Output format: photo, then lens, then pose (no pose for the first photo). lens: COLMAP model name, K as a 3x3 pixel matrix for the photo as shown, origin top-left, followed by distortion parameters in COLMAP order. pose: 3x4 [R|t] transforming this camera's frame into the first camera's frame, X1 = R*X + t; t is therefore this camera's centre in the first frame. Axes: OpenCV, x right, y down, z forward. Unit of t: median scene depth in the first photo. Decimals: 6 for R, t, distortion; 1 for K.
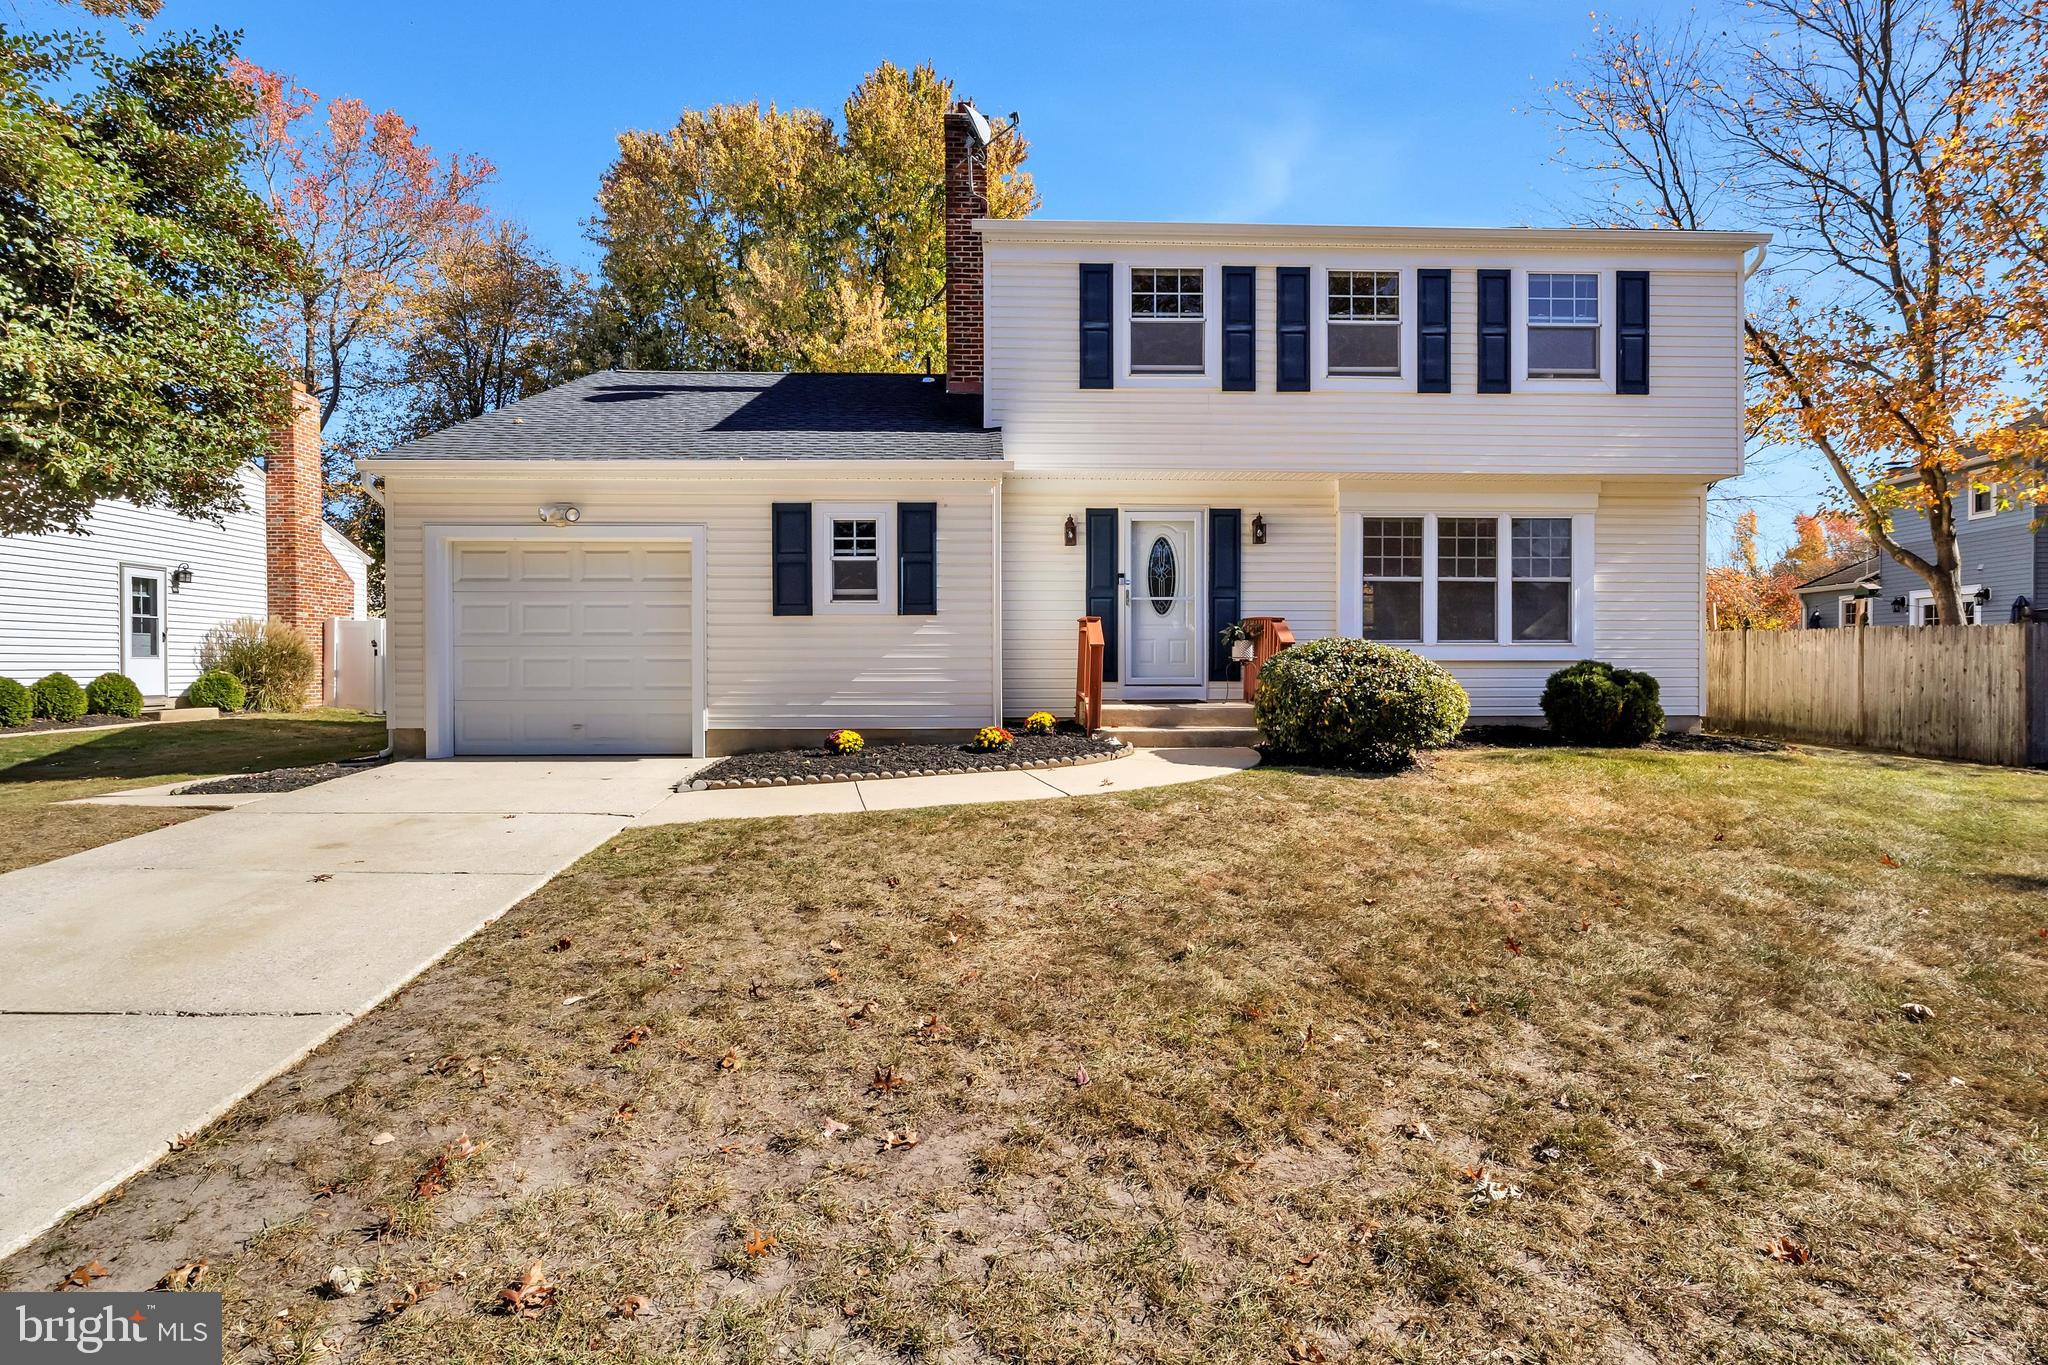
lens RADIAL K [[1015.1, 0, 1024.3], [0, 1015.1, 676.3], [0, 0, 1]] dist [0.026085, 0.000019]
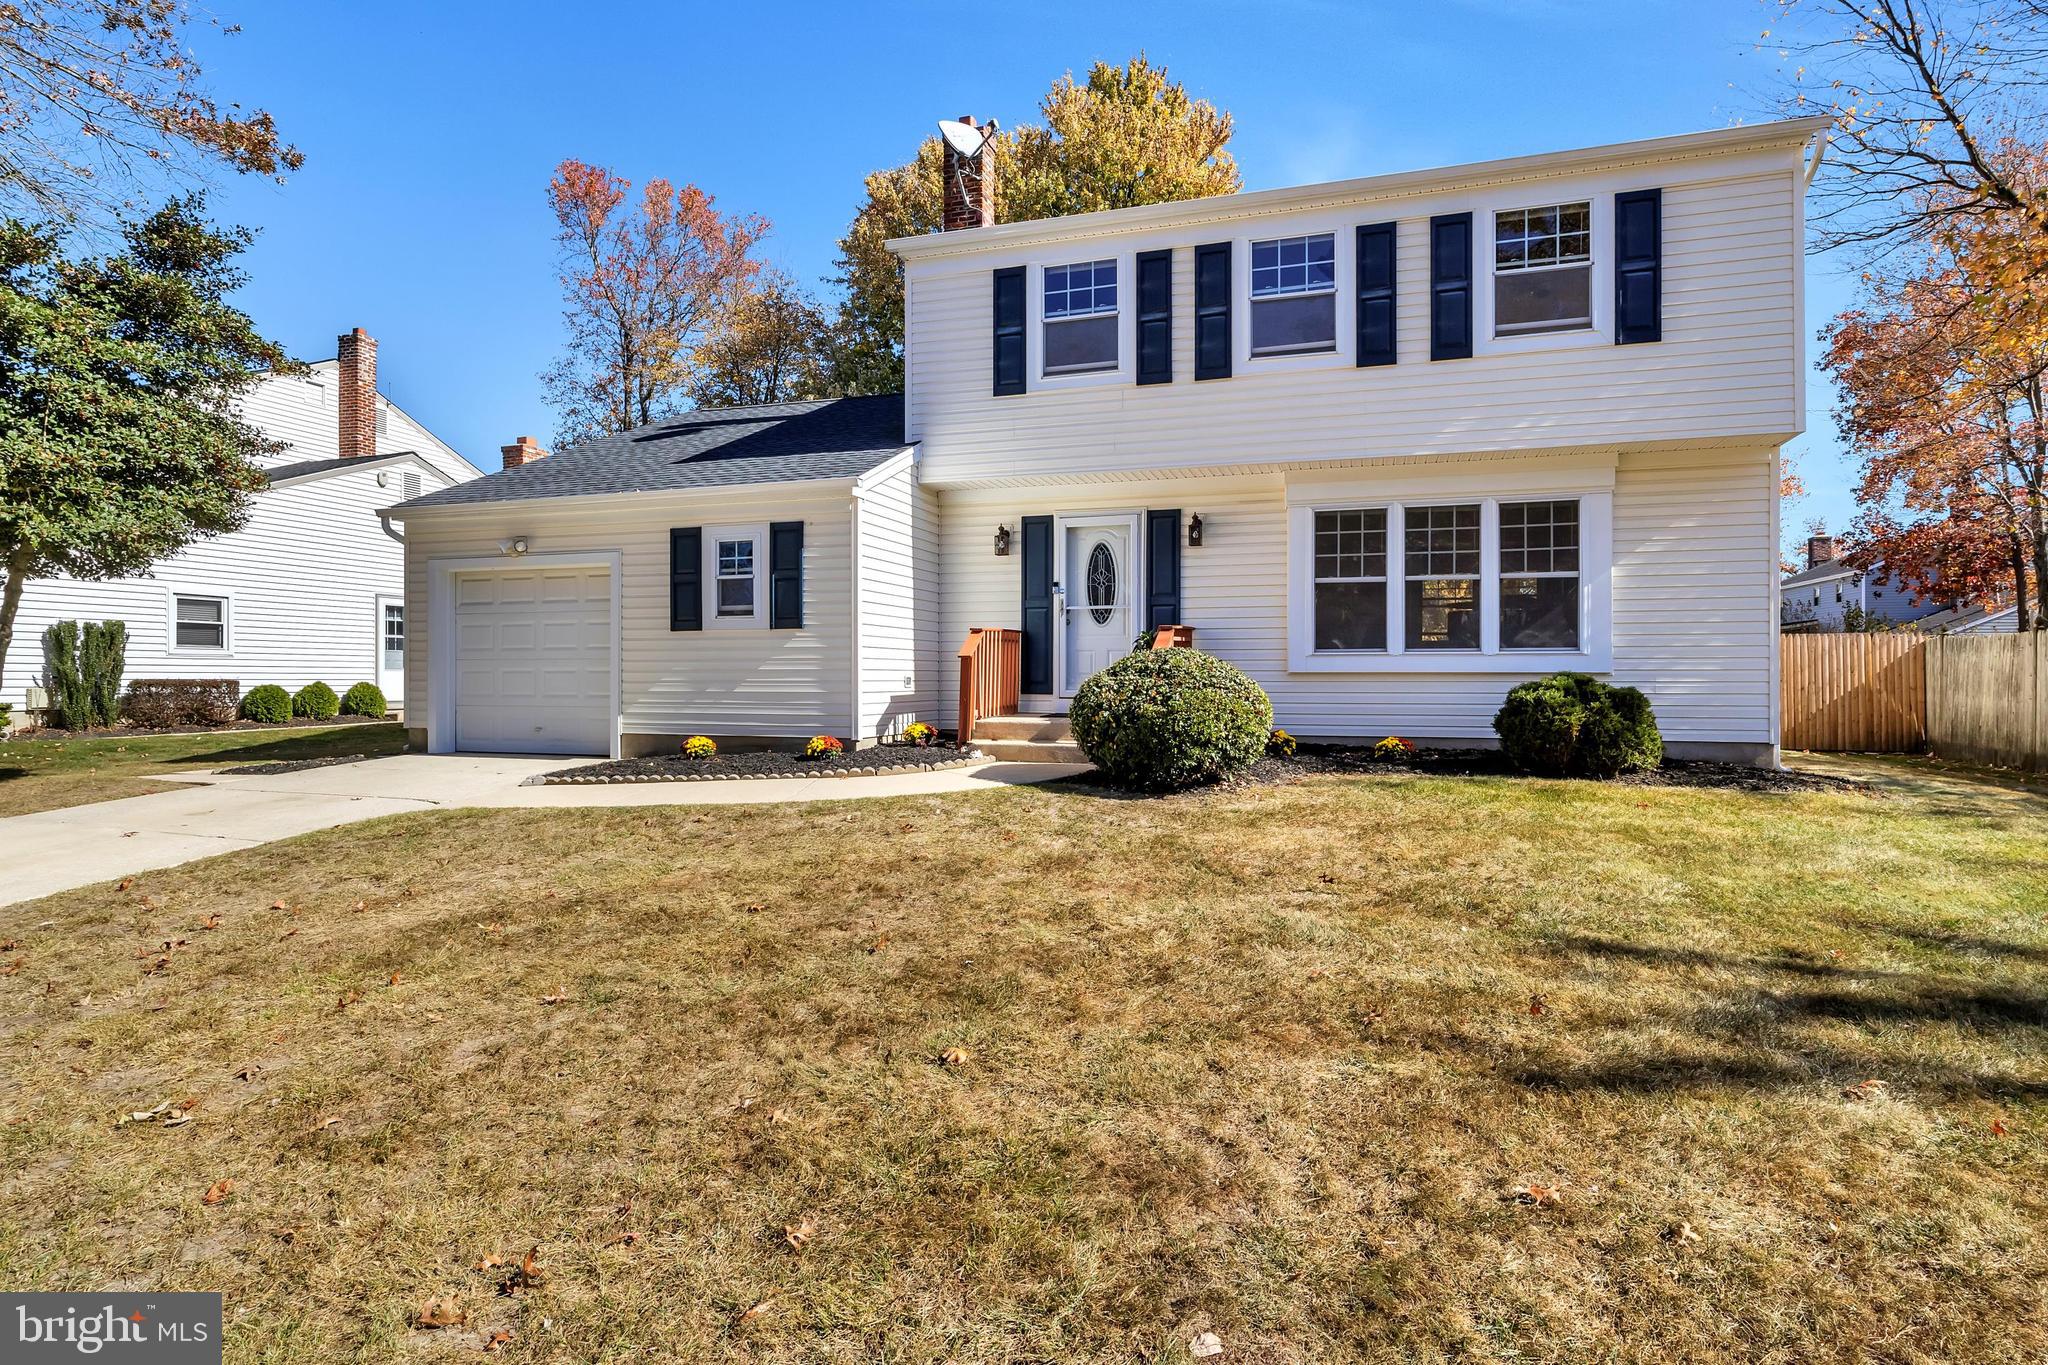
lens RADIAL K [[1084.1, 0, 1024.0], [0, 1084.1, 682.5], [0, 0, 1]] dist [0.040324, -0.000355]
pose [[0.940343, 0.003644, -0.340209, 0.434944], [-0.005852, 0.999968, -0.005464, -0.000043], [0.340178, 0.007129, 0.940334, 0.021460]]
